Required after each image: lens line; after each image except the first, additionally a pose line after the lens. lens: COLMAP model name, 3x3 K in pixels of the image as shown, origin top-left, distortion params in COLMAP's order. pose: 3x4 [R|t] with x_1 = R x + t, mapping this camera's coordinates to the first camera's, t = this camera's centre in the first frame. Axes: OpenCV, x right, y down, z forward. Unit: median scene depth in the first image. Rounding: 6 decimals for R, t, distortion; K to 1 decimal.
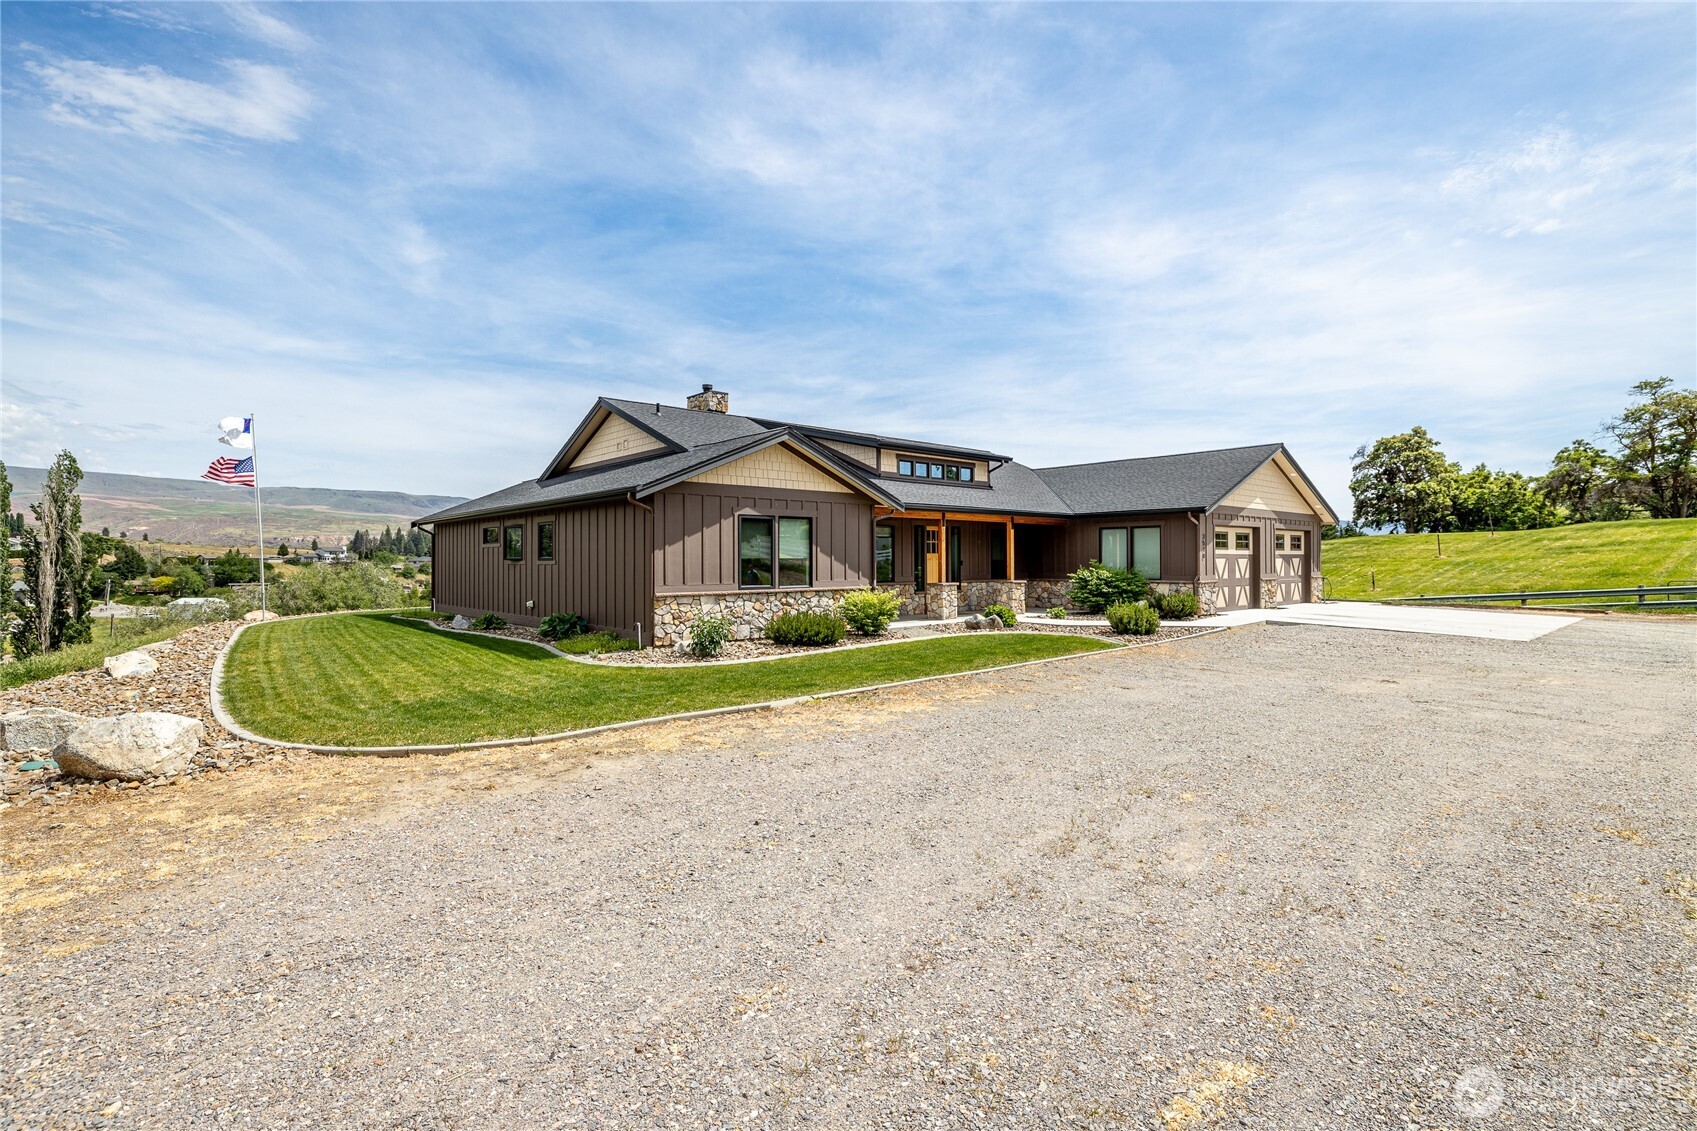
lens RADIAL K [[730.4, 0, 848.5], [0, 730.4, 565.5], [0, 0, 1]] dist [0.020485, 0.000152]
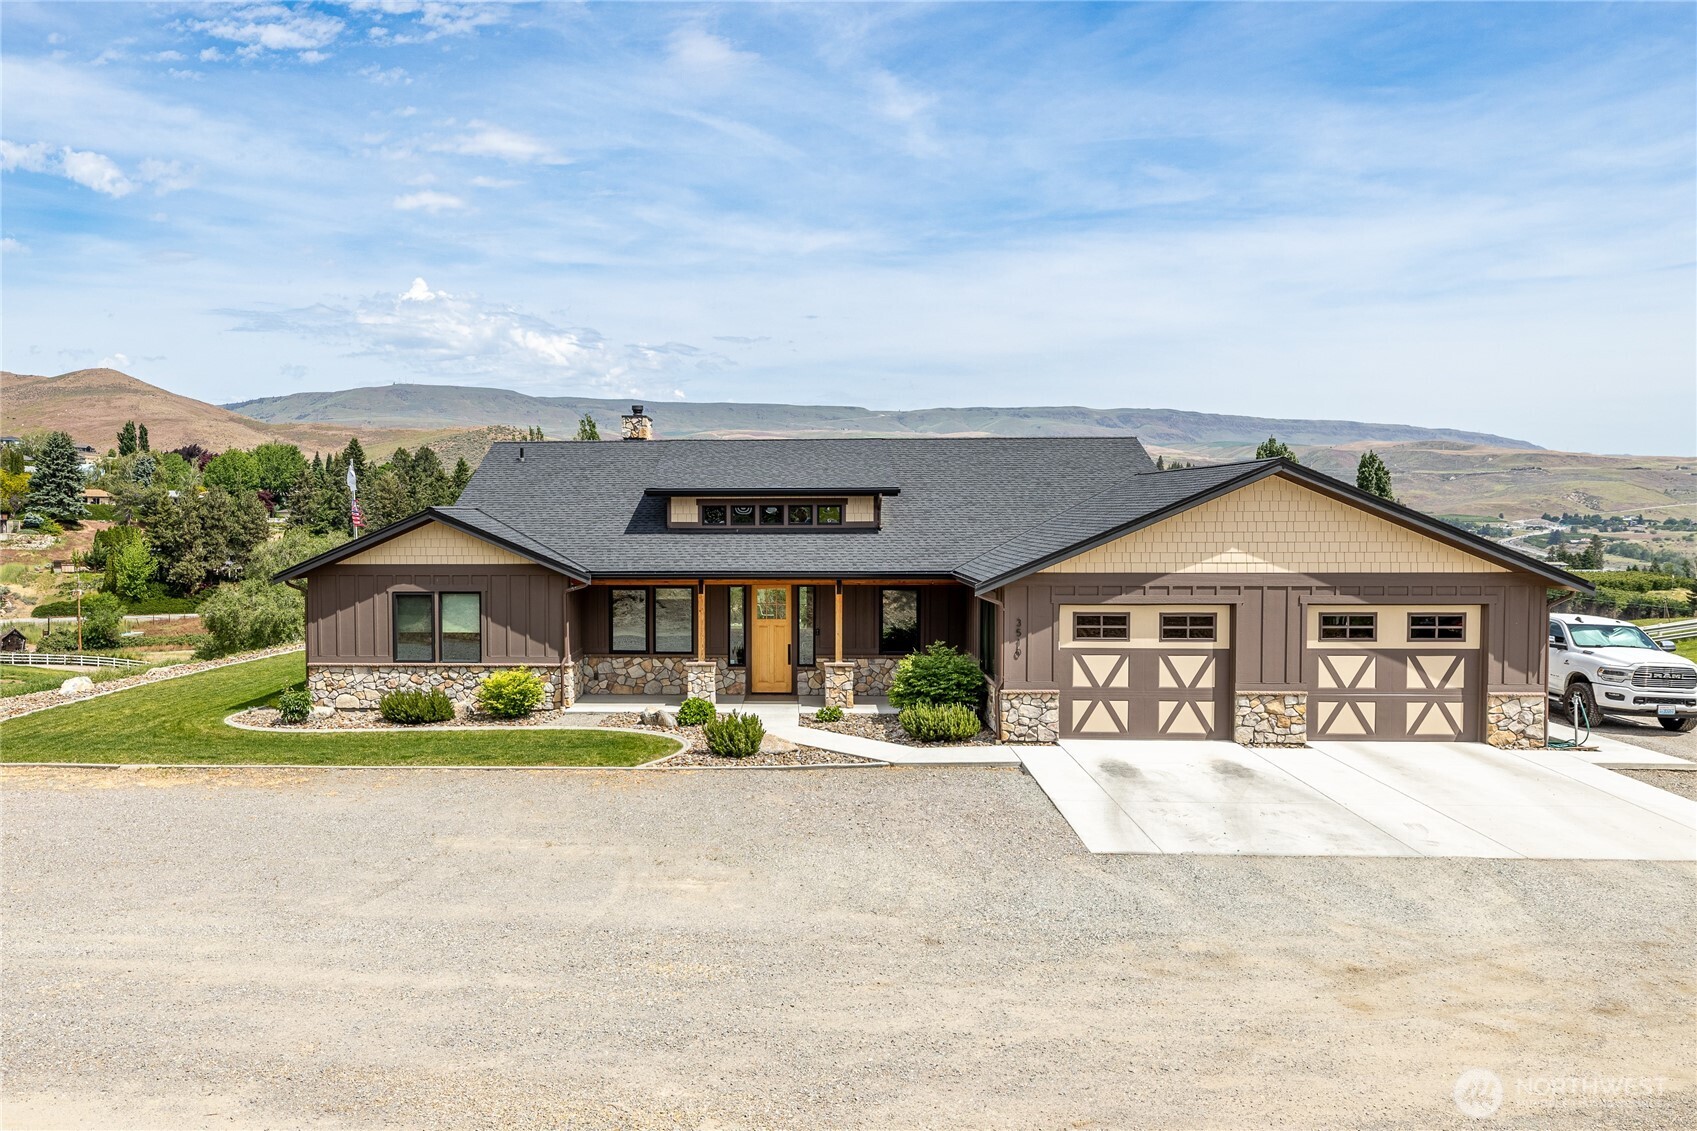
lens RADIAL K [[1296.1, 0, 848.5], [0, 1296.1, 565.5], [0, 0, 1]] dist [0.013749, 0.000501]
pose [[0.744682, 0.036581, -0.666416, 1.060823], [-0.008763, 0.998947, 0.045042, -0.131879], [0.667362, -0.027702, 0.744219, 0.024010]]
